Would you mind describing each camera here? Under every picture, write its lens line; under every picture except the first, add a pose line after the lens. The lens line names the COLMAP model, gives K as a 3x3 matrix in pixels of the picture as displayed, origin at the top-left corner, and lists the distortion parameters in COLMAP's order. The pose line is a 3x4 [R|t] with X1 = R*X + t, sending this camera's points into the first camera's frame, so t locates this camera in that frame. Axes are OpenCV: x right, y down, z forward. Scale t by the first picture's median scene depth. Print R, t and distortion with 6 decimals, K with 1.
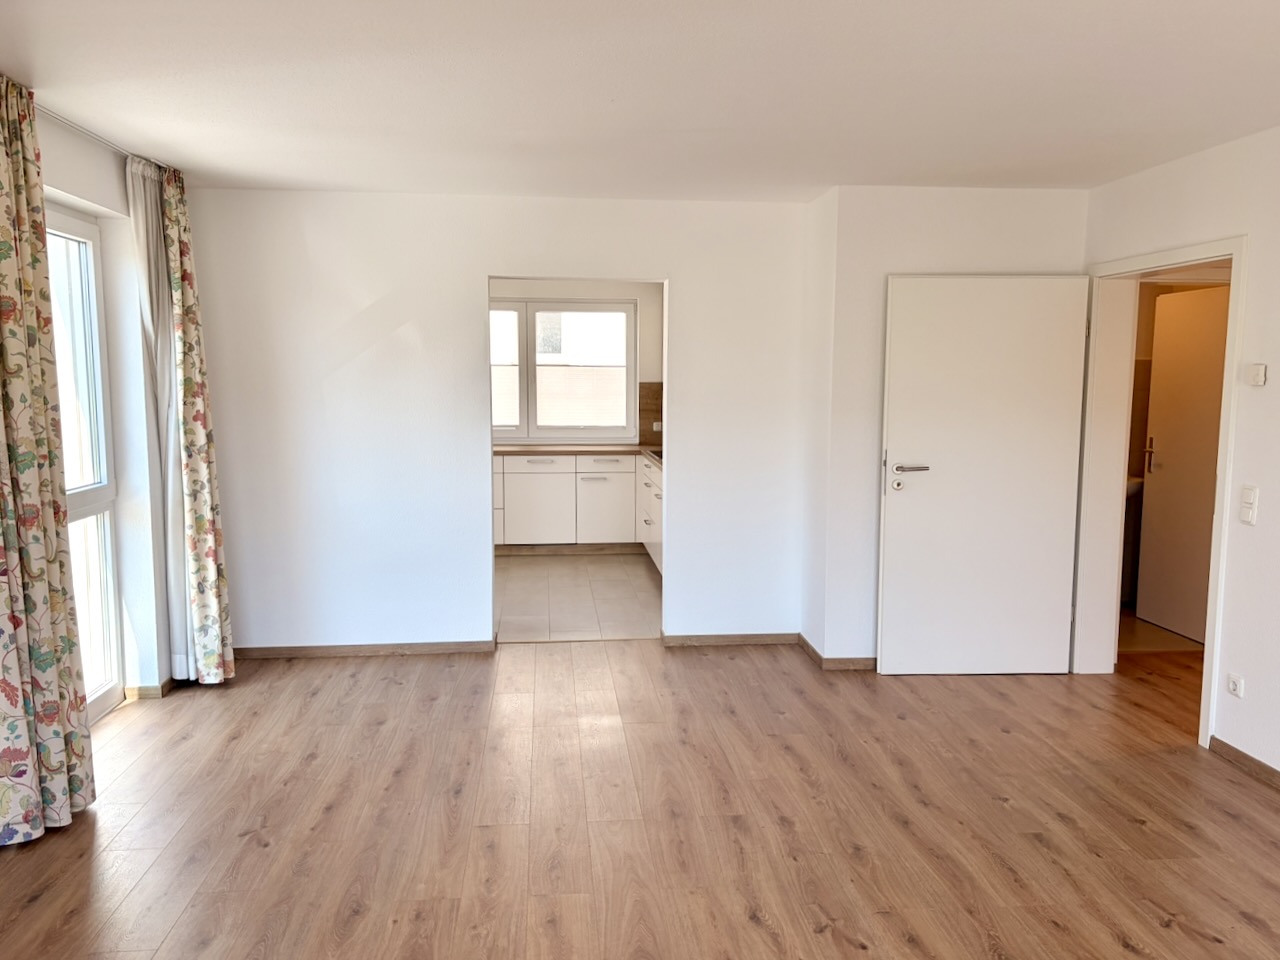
lens RADIAL K [[971.5, 0, 640.0], [0, 971.5, 480.0], [0, 0, 1]] dist [0.030464, -0.004427]
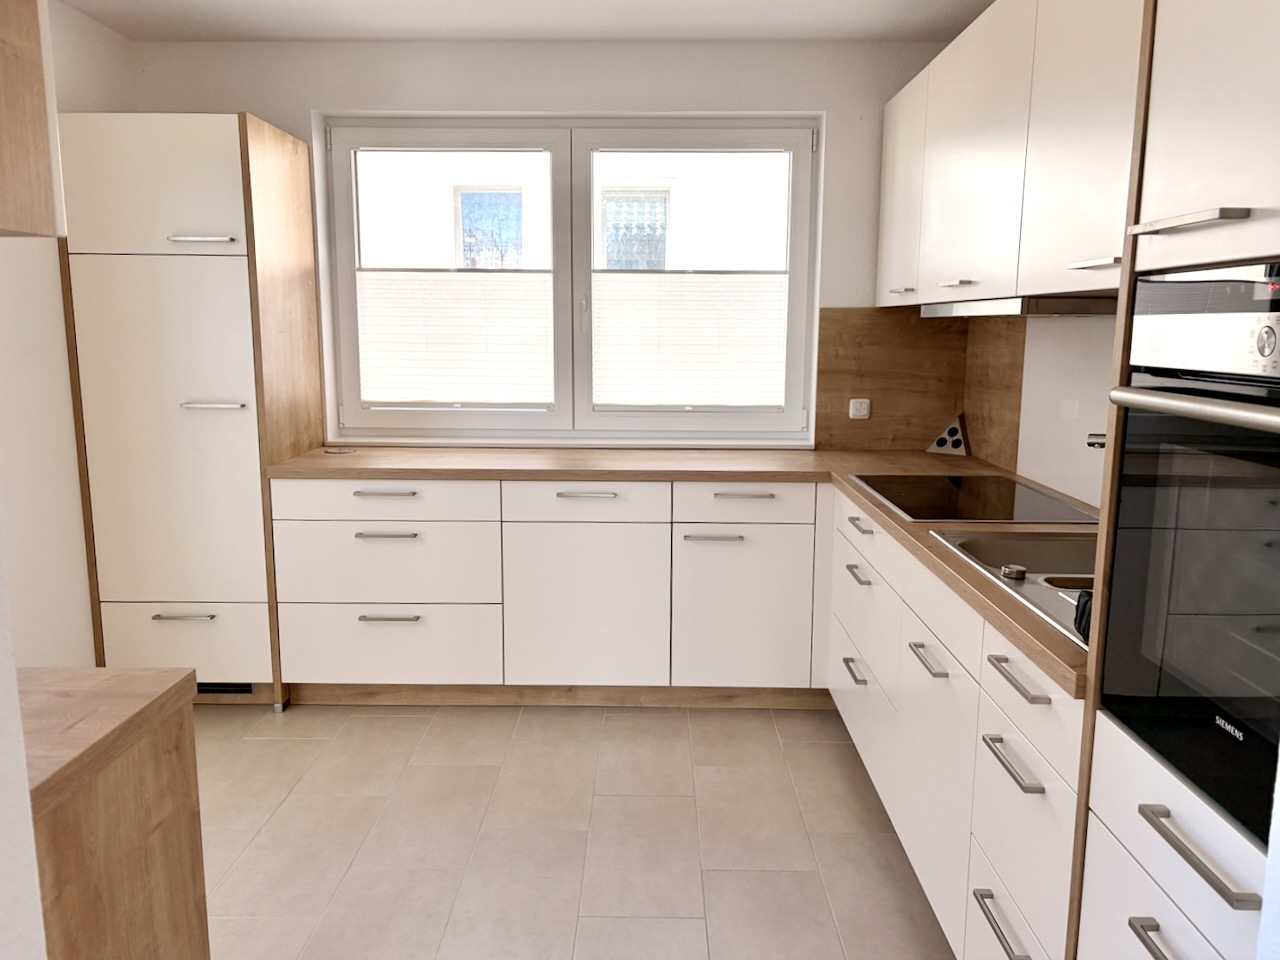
lens RADIAL K [[971.5, 0, 640.0], [0, 971.5, 480.0], [0, 0, 1]] dist [0.030464, -0.004427]
pose [[0.993069, 0.018370, -0.116090, -0.029405], [-0.012258, 0.998512, 0.053141, -0.045272], [0.116894, -0.051349, 0.991816, 0.549329]]
